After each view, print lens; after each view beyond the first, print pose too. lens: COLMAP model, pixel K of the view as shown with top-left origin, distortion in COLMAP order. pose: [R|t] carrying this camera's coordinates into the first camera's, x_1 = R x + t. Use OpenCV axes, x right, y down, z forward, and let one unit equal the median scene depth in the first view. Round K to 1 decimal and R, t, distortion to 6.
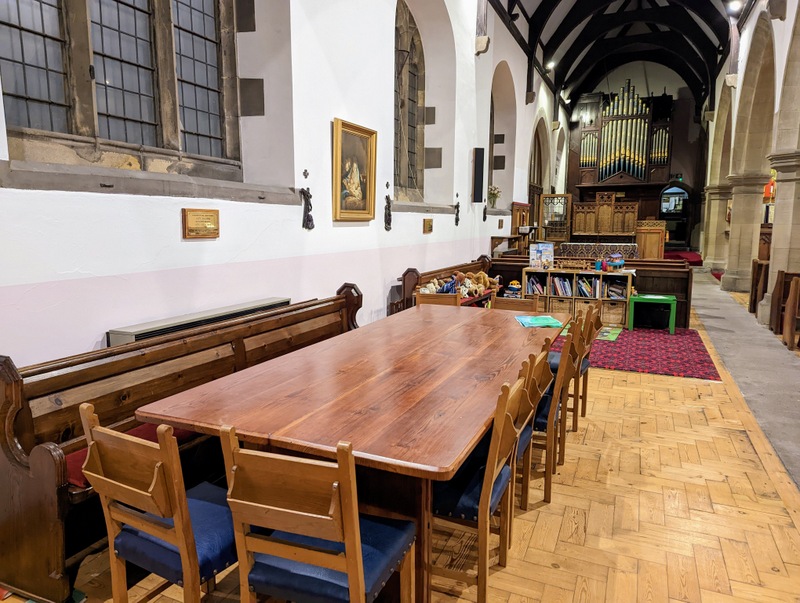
lens RADIAL K [[567.4, 0, 396.2], [0, 567.4, 296.3], [0, 0, 1]] dist [0.042905, 0.001215]
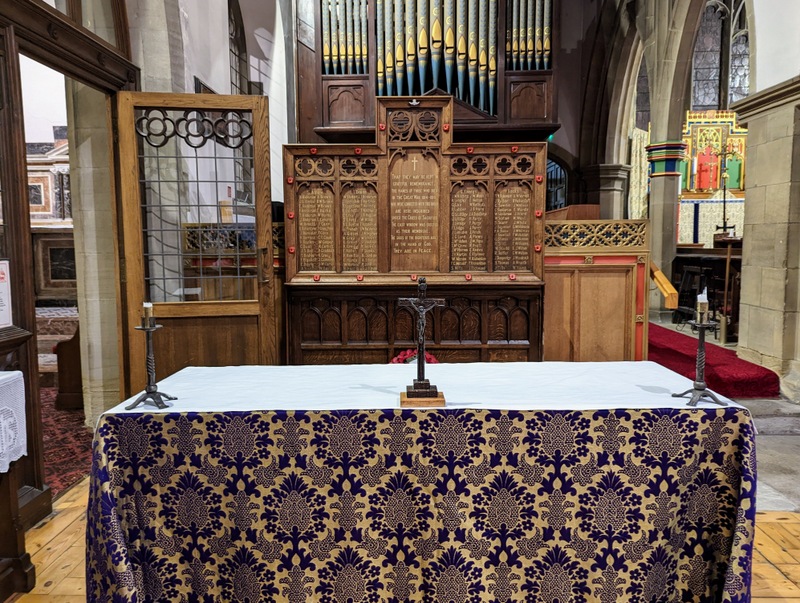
lens RADIAL K [[567.4, 0, 399.7], [0, 567.4, 302.3], [0, 0, 1]] dist [0.042905, 0.001215]
pose [[0.926943, -0.051513, 0.371650, 0.255022], [0.059422, 0.998184, -0.009851, -0.091908], [-0.370468, 0.031216, 0.928321, 0.742272]]
